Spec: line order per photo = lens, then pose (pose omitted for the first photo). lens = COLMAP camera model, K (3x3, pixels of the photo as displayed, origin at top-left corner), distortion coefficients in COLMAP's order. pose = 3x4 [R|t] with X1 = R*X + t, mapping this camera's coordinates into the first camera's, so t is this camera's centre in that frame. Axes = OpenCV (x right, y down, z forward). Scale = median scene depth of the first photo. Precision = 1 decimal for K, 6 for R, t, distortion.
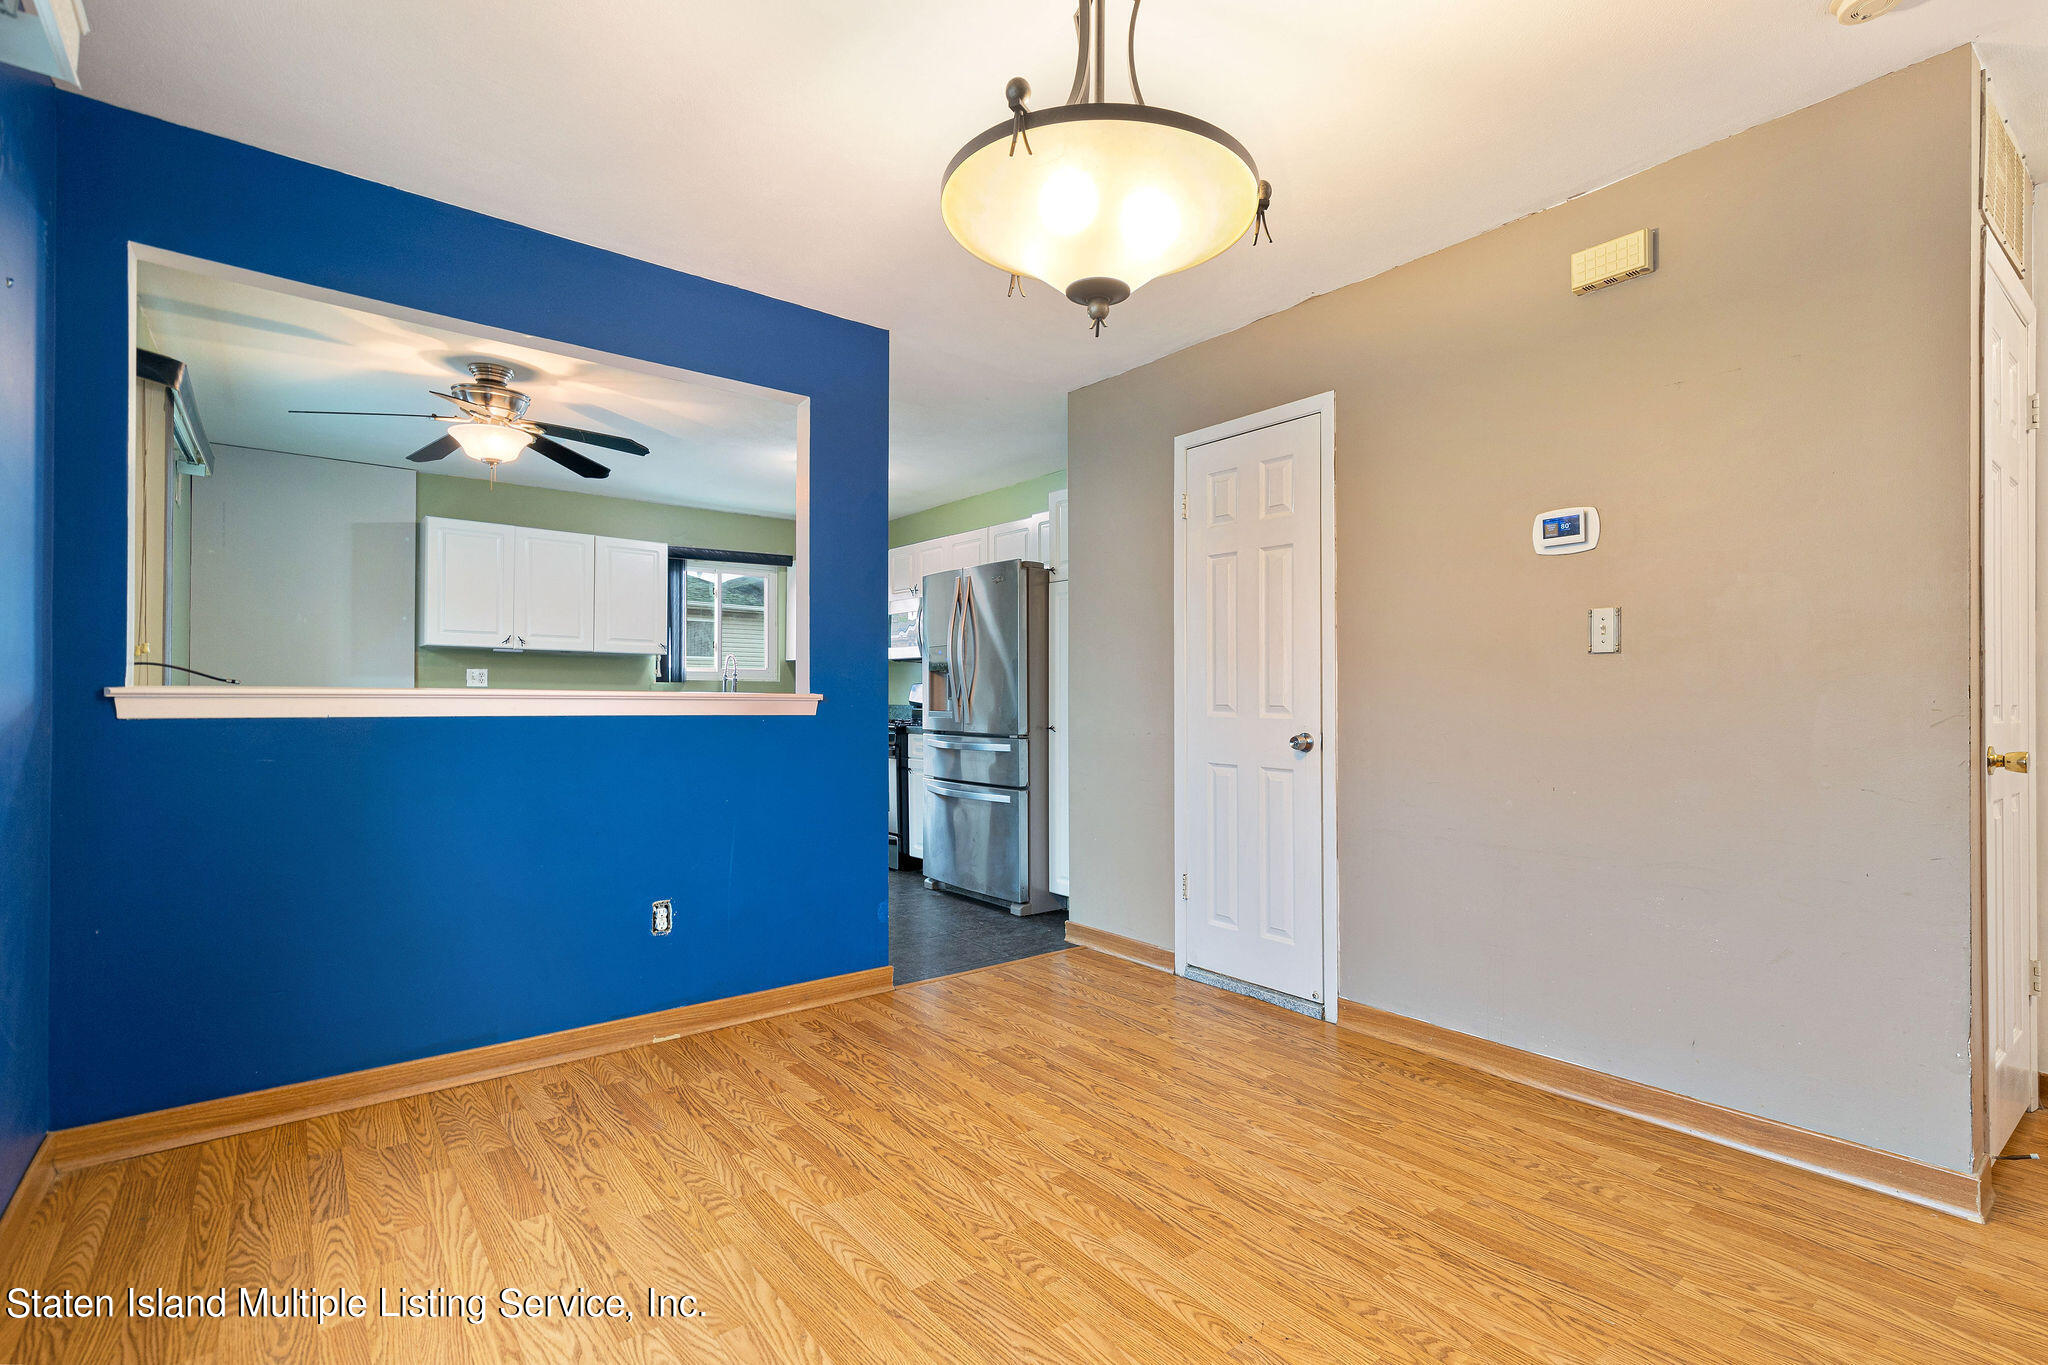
lens RADIAL K [[934.4, 0, 1029.9], [0, 934.4, 684.6], [0, 0, 1]] dist [0.012738, -0.003492]
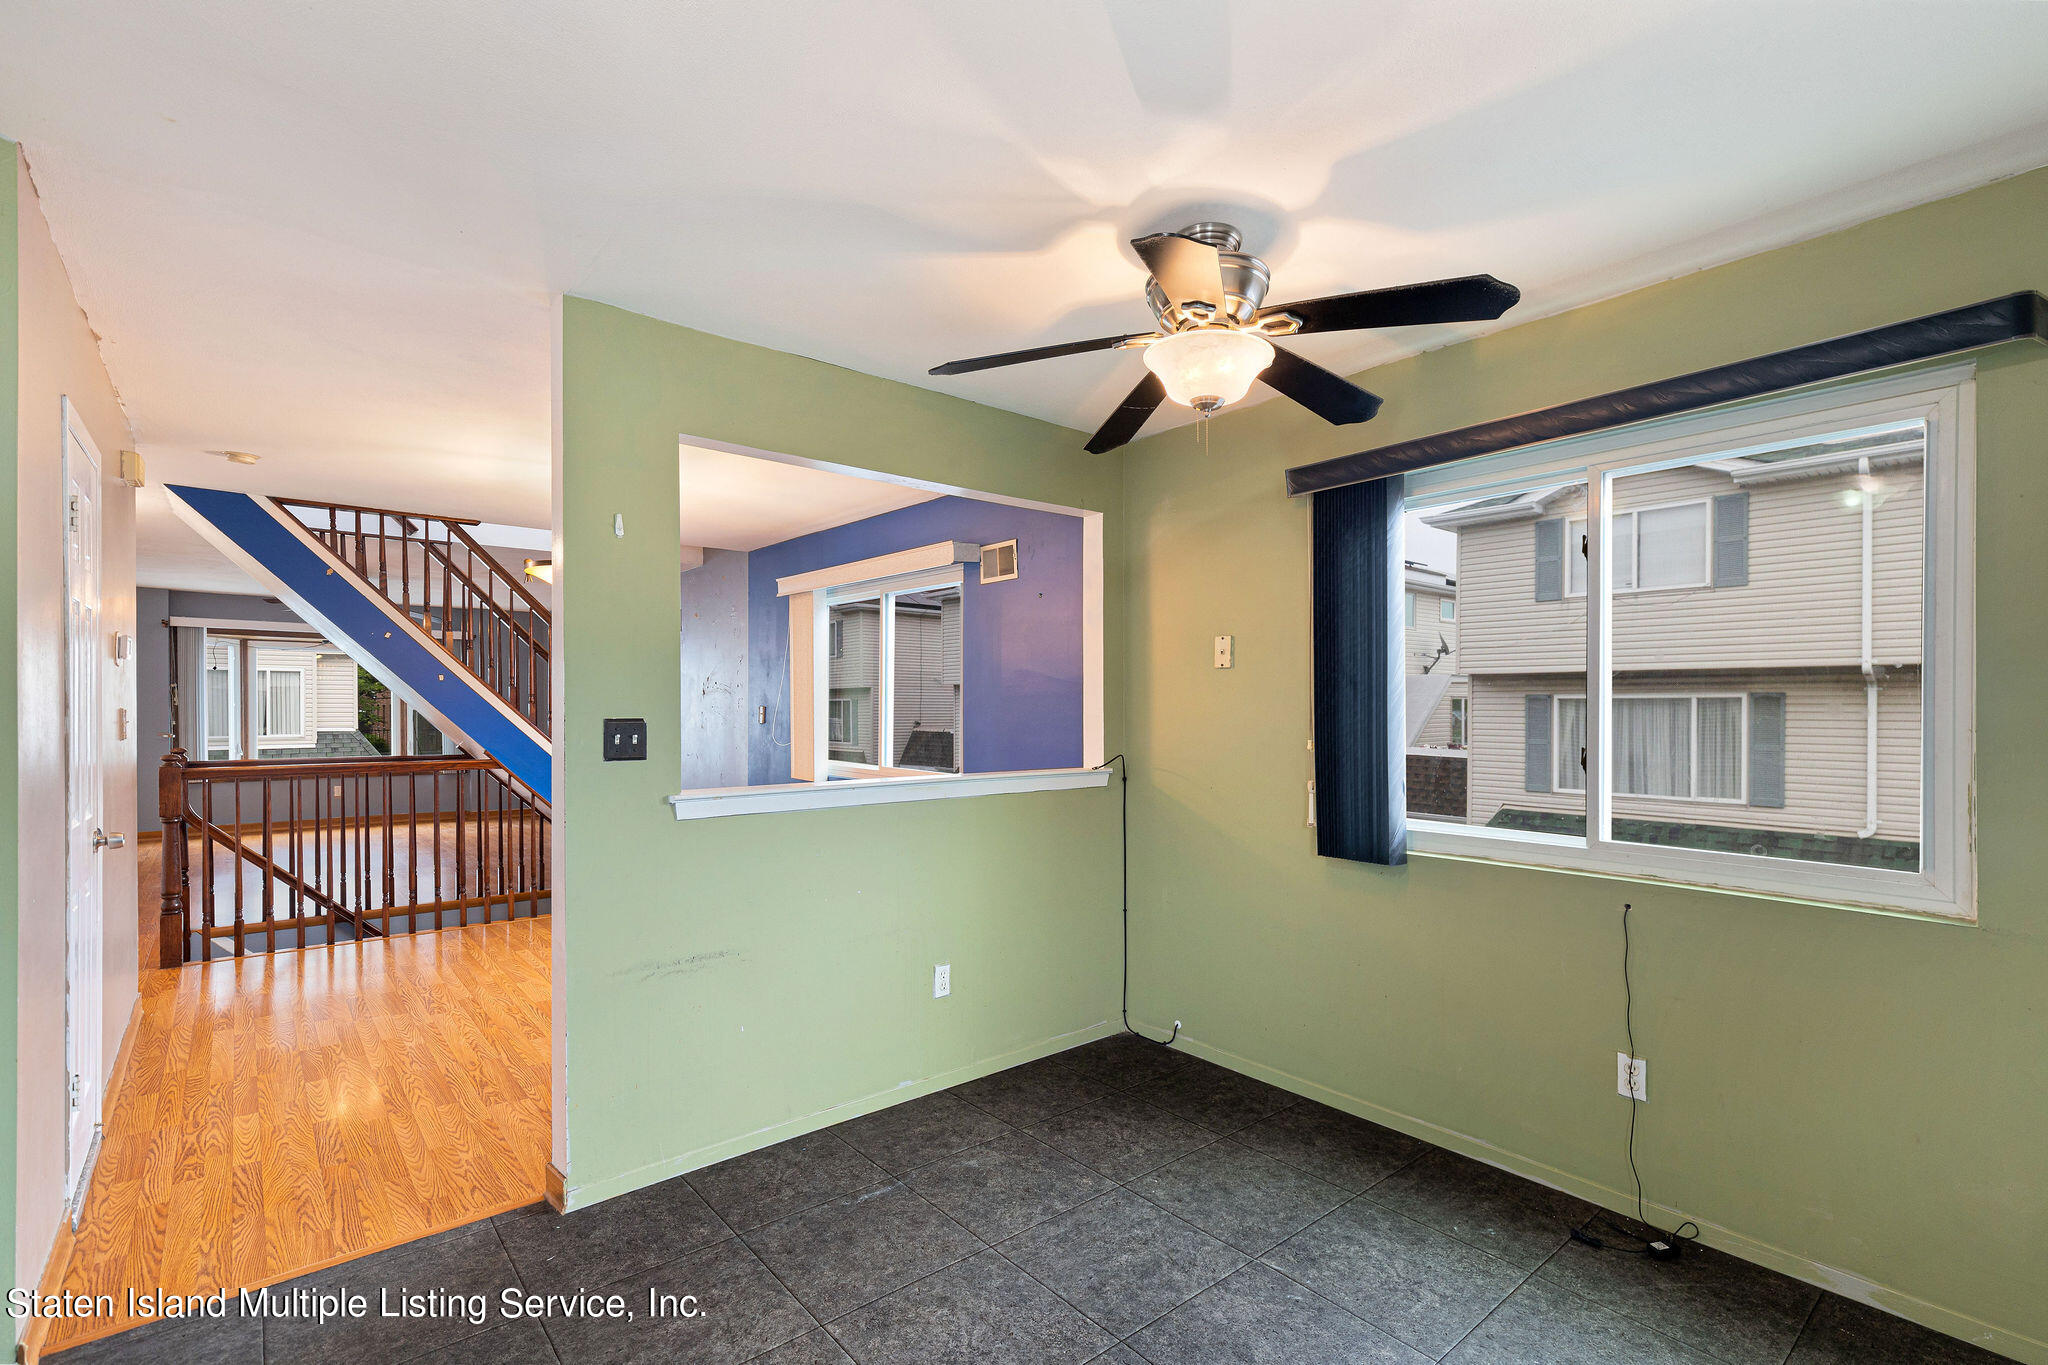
lens RADIAL K [[934.4, 0, 1032.8], [0, 934.4, 711.0], [0, 0, 1]] dist [0.012738, -0.003492]
pose [[-0.999430, -0.007145, -0.033009, -0.573991], [-0.006853, 0.999936, -0.008955, -0.062830], [0.033071, -0.008723, -0.999415, 2.001202]]
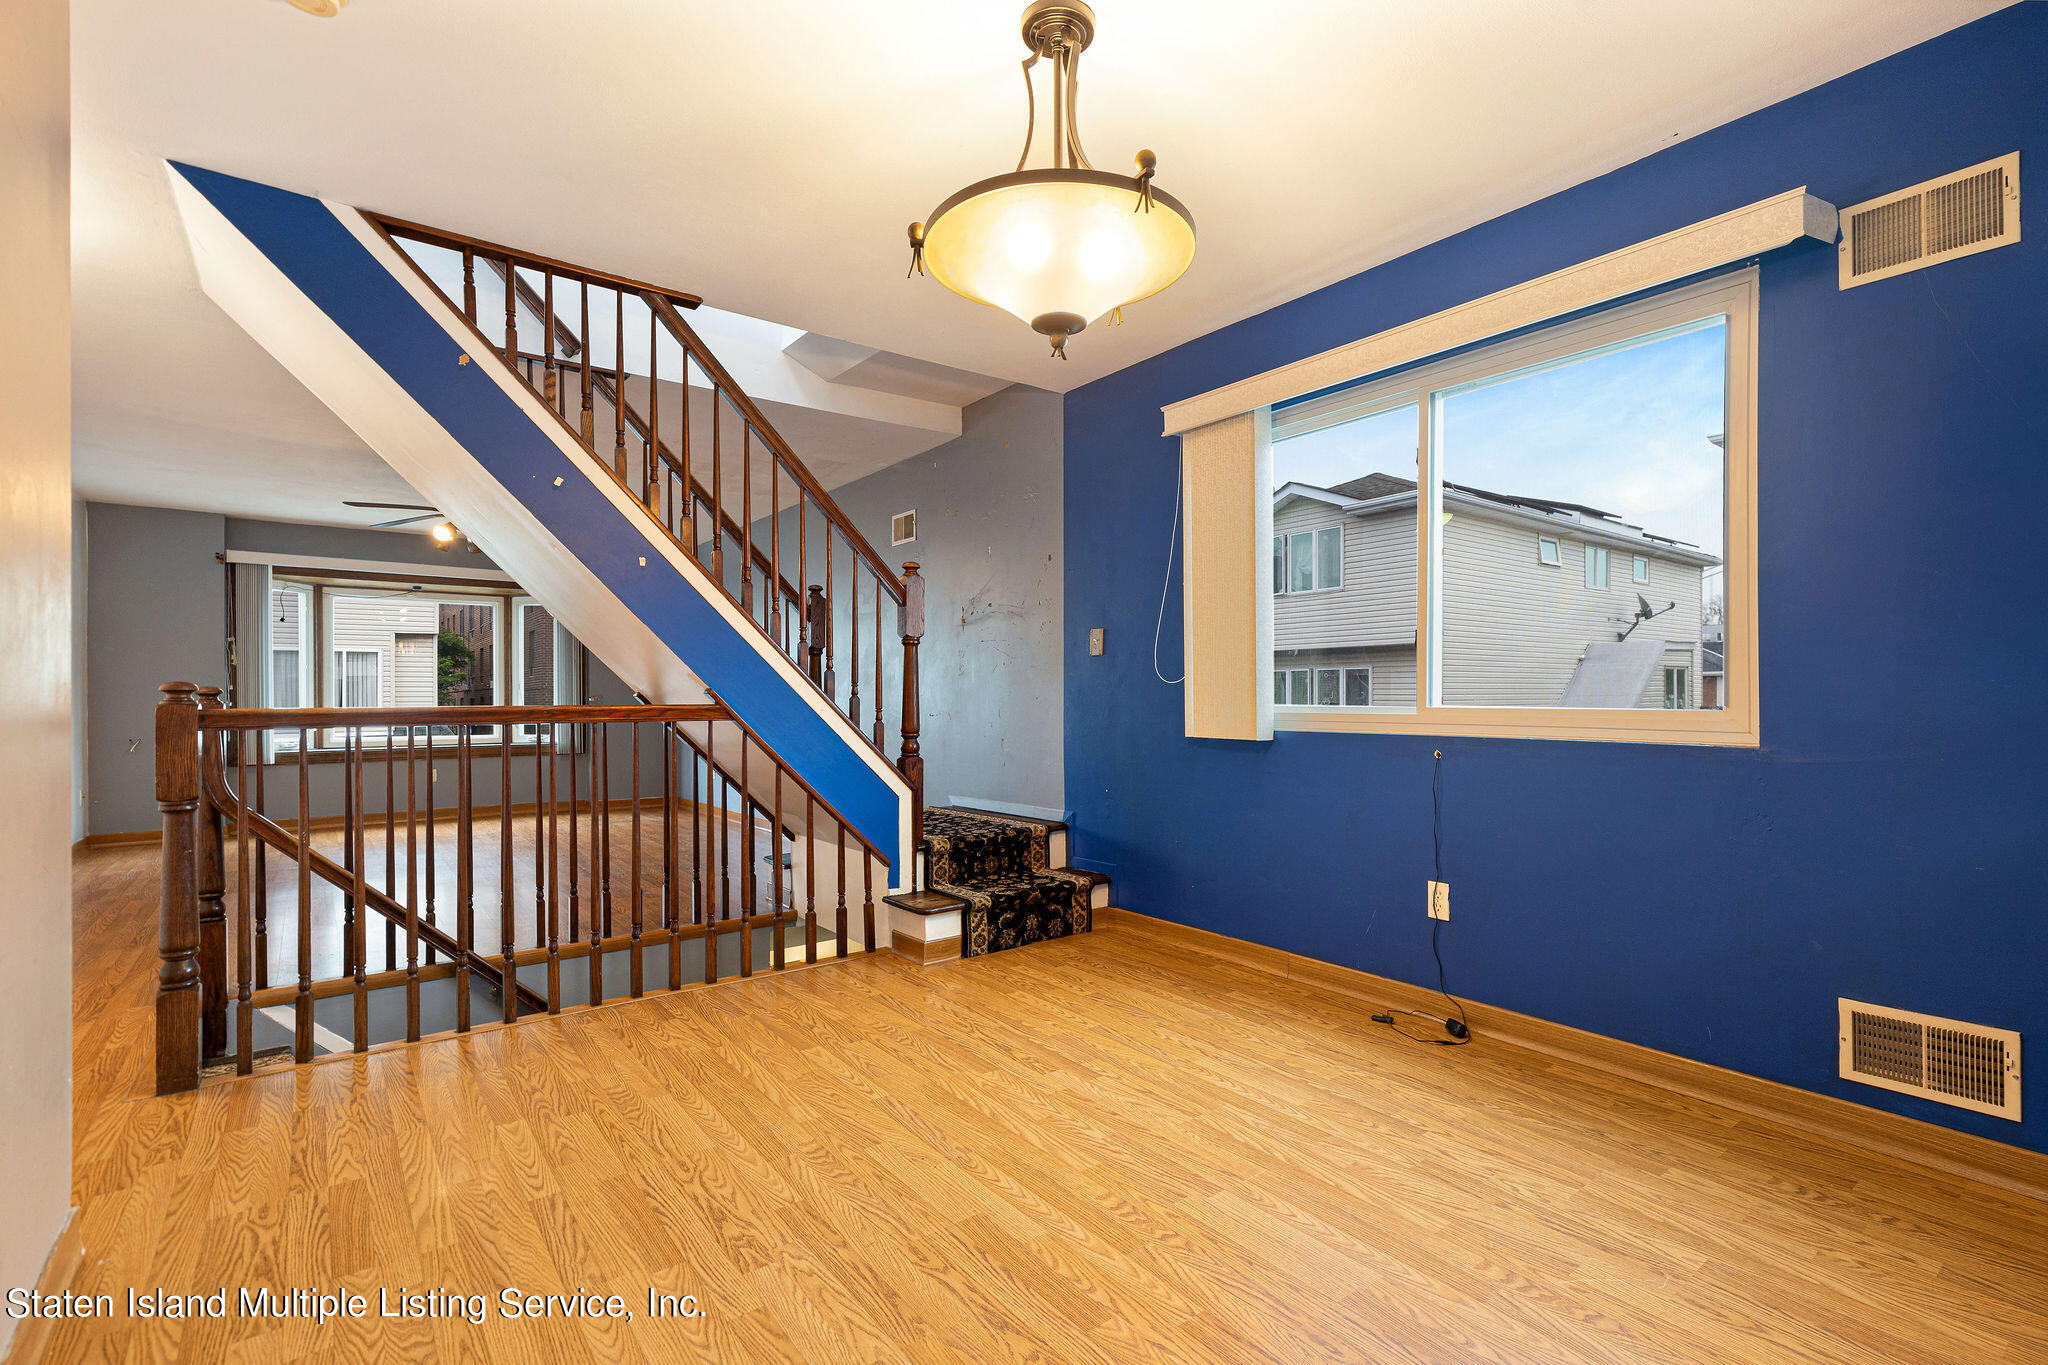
lens RADIAL K [[934.4, 0, 1038.7], [0, 934.4, 688.4], [0, 0, 1]] dist [0.012738, -0.003492]
pose [[-0.999933, 0.001474, 0.011438, 0.048592], [0.001197, 0.999706, -0.024238, 0.032676], [-0.011471, -0.024222, -0.999641, 1.199366]]
